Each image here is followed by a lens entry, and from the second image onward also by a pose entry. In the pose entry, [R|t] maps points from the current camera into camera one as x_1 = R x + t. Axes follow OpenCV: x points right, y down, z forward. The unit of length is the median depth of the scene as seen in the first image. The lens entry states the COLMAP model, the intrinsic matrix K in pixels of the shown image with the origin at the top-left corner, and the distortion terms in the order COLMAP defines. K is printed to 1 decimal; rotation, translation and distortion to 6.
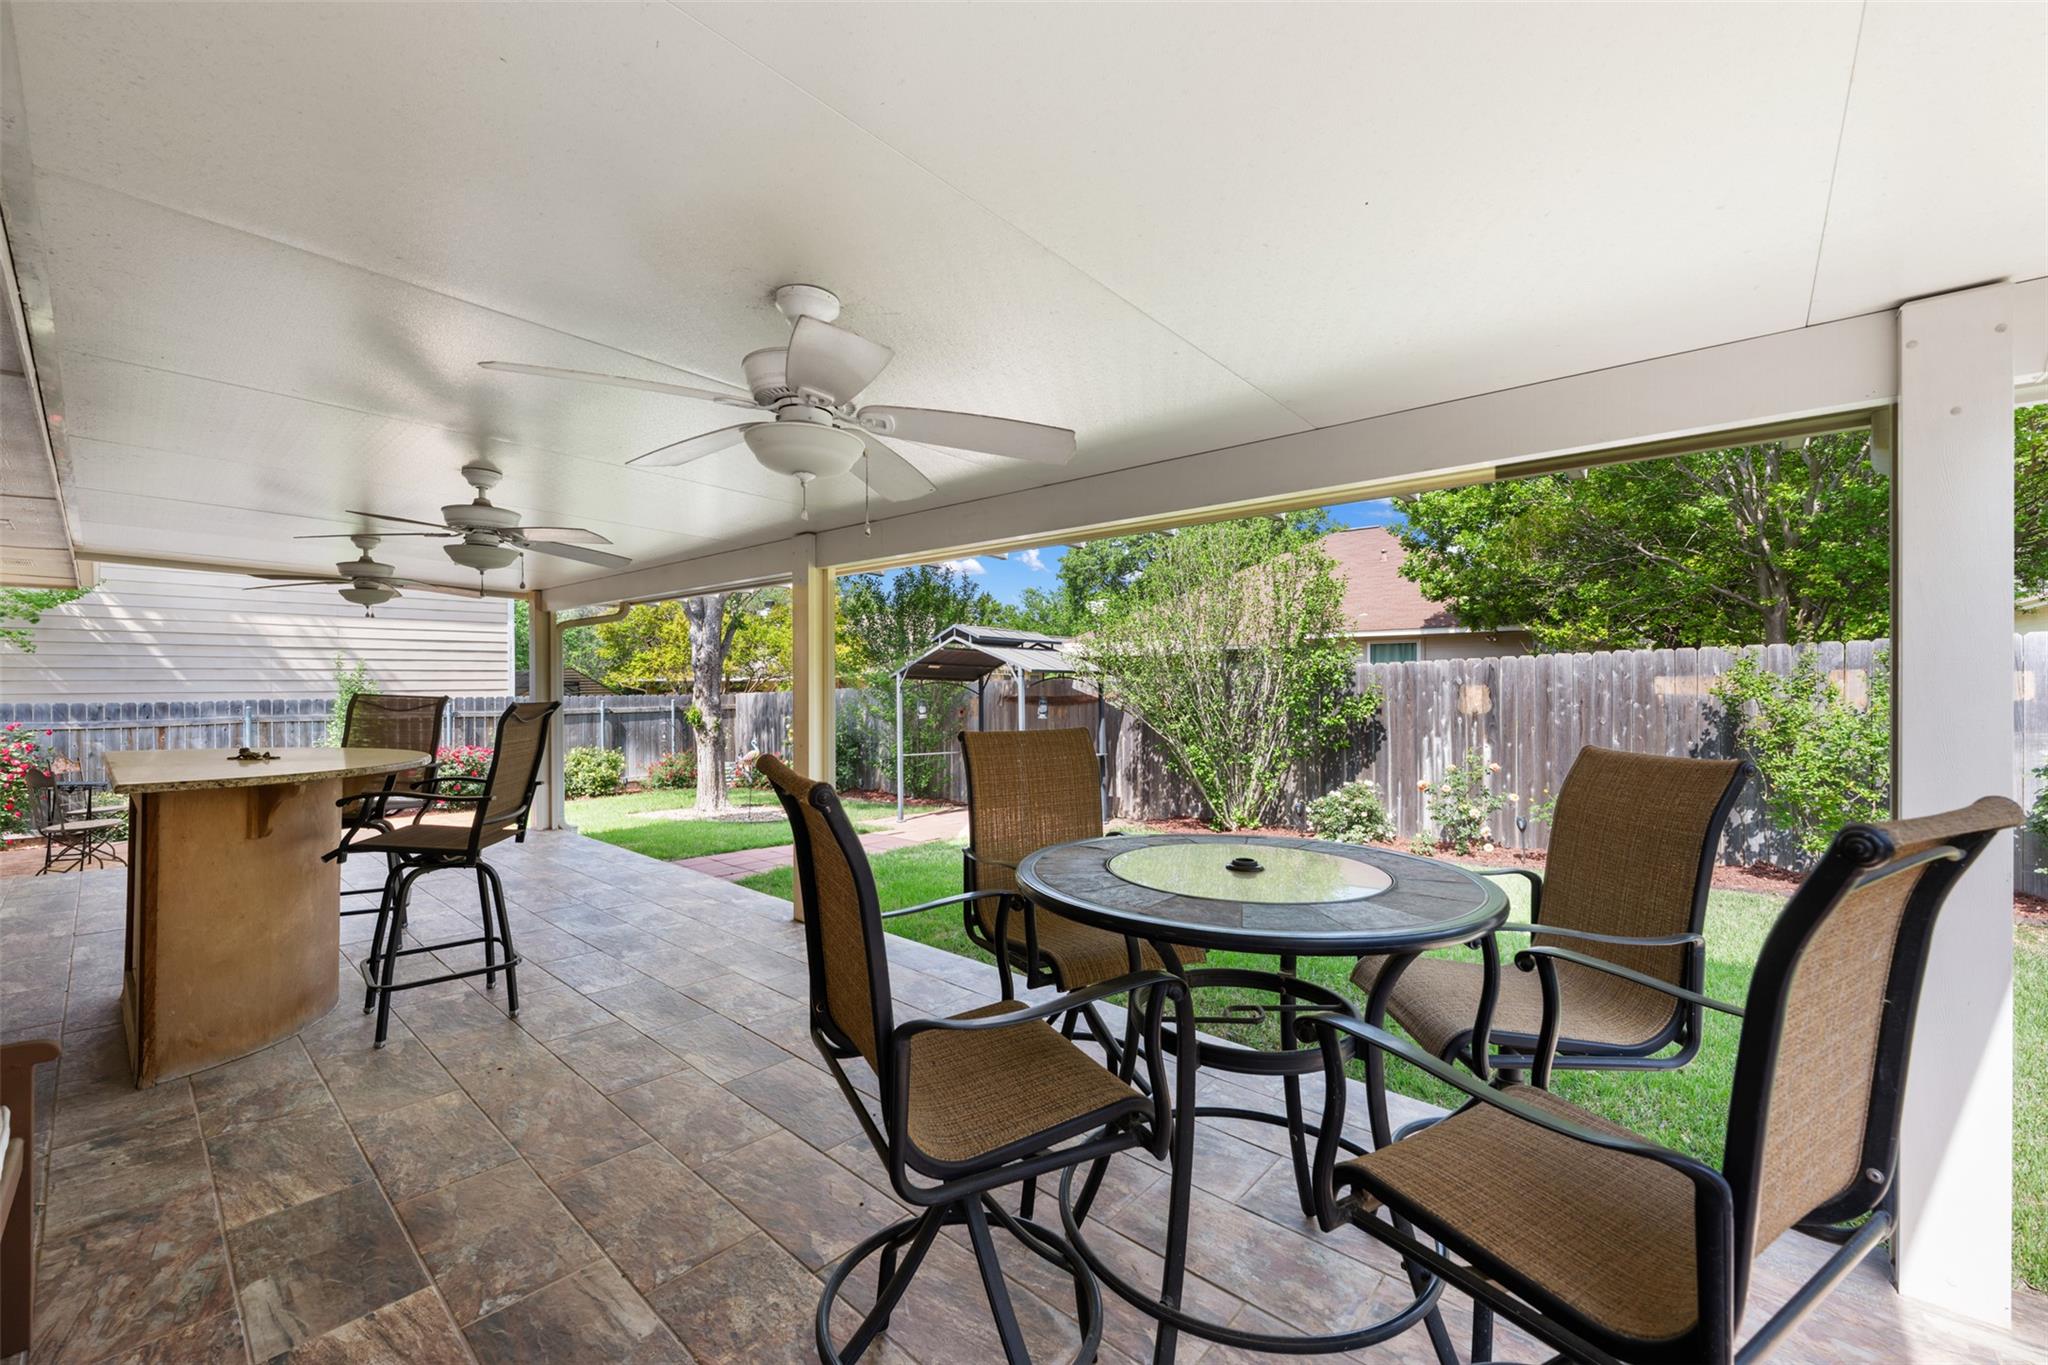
lens RADIAL K [[811.8, 0, 1029.8], [0, 811.8, 671.2], [0, 0, 1]] dist [-0.003104, 0.000670]
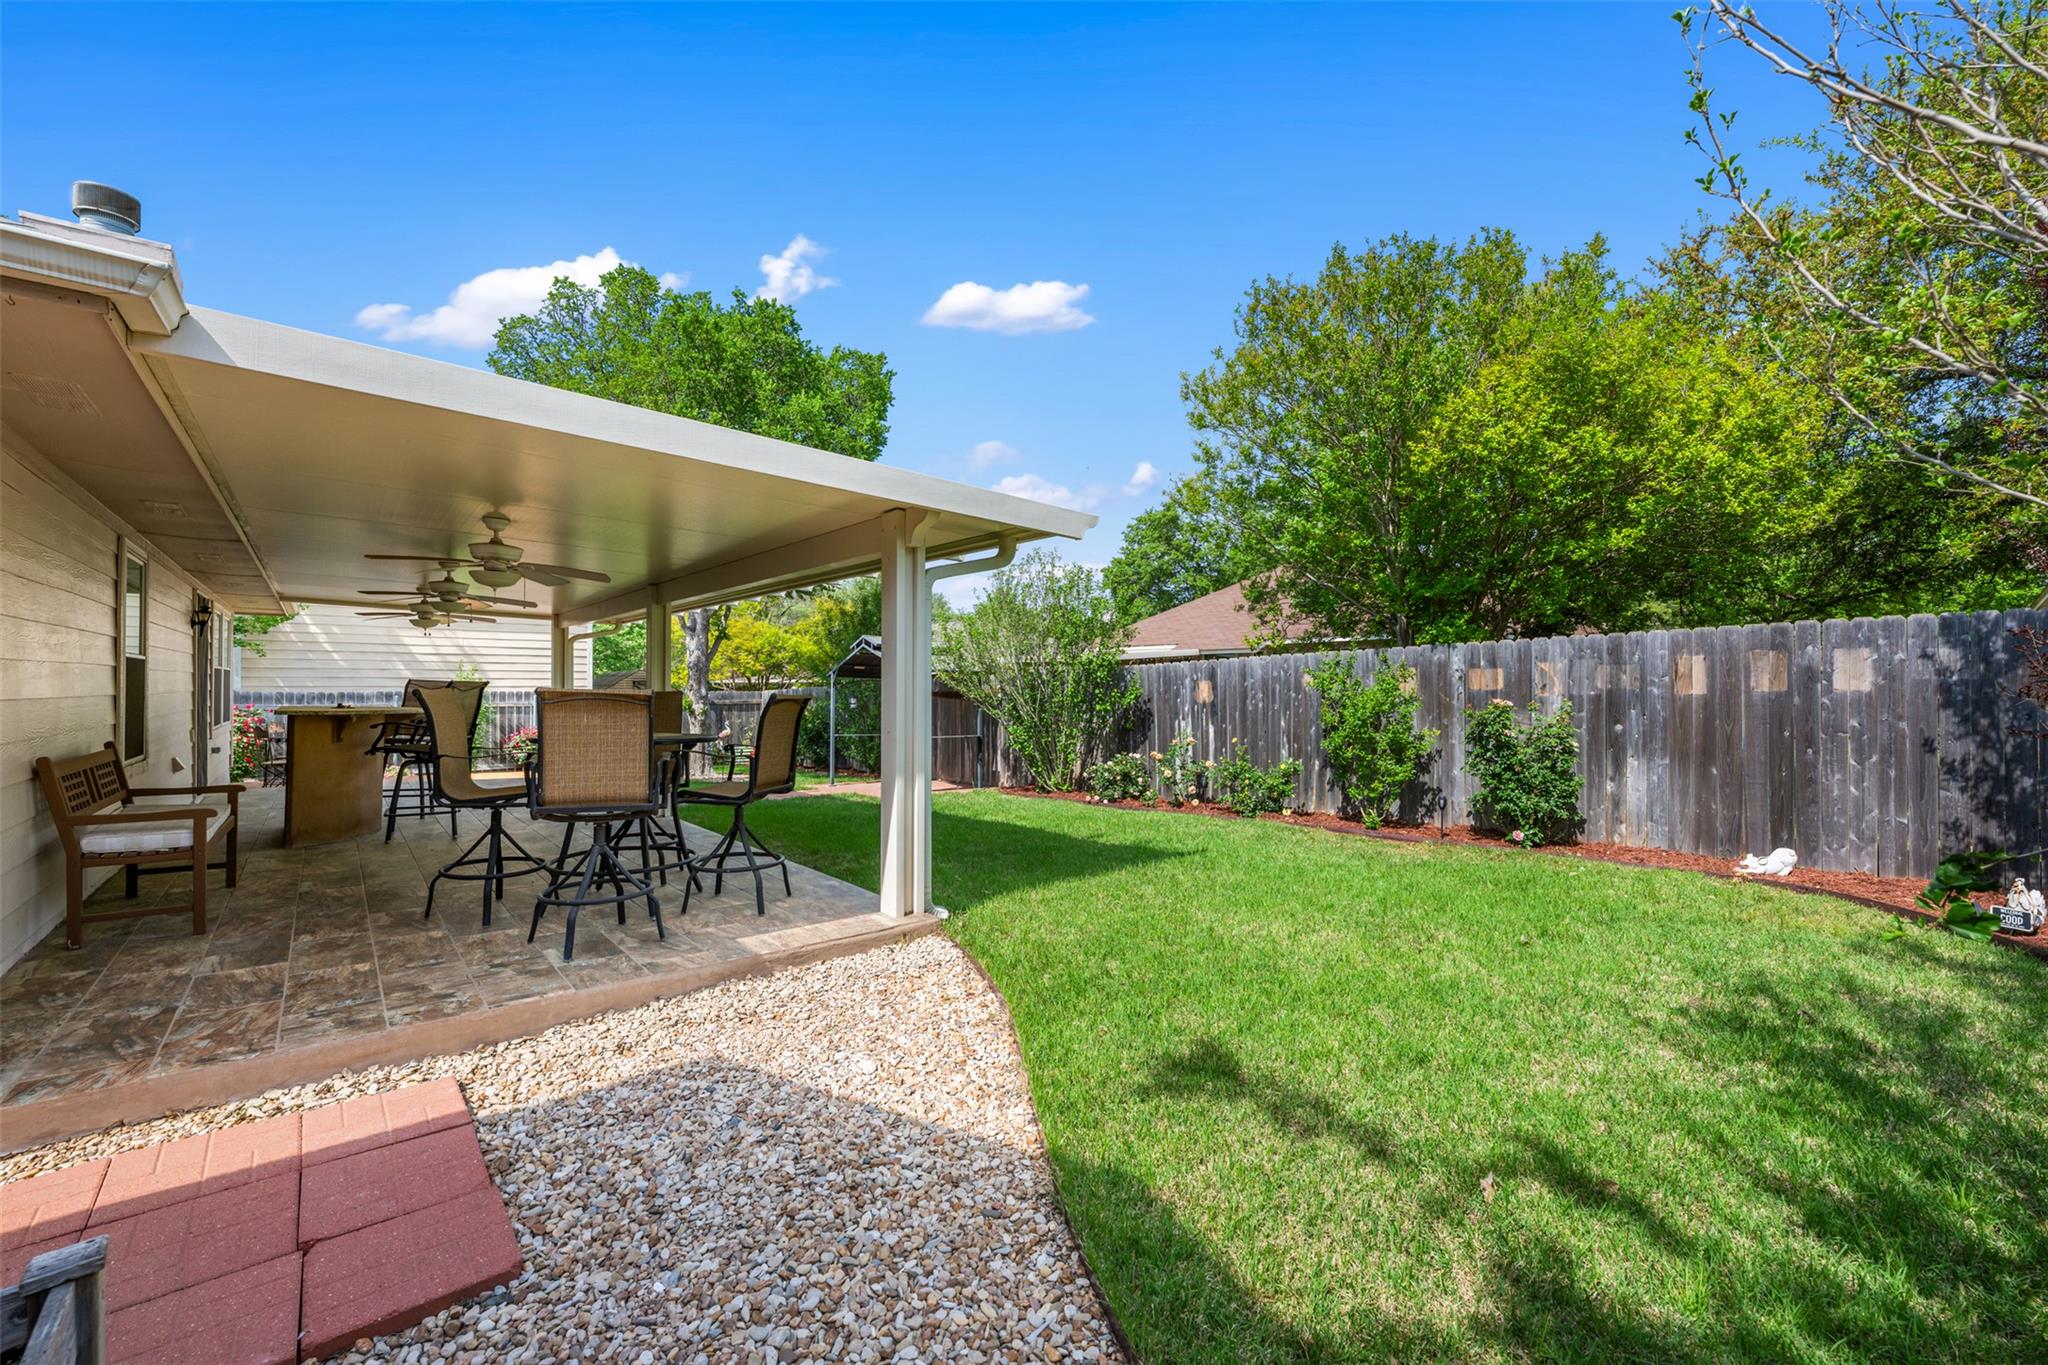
lens RADIAL K [[811.8, 0, 1027.9], [0, 811.8, 693.3], [0, 0, 1]] dist [-0.003104, 0.000670]
pose [[0.990139, 0.004564, -0.140011, 0.400664], [-0.001327, 0.999730, 0.023205, 0.006660], [0.140080, -0.022790, 0.989878, -0.300608]]
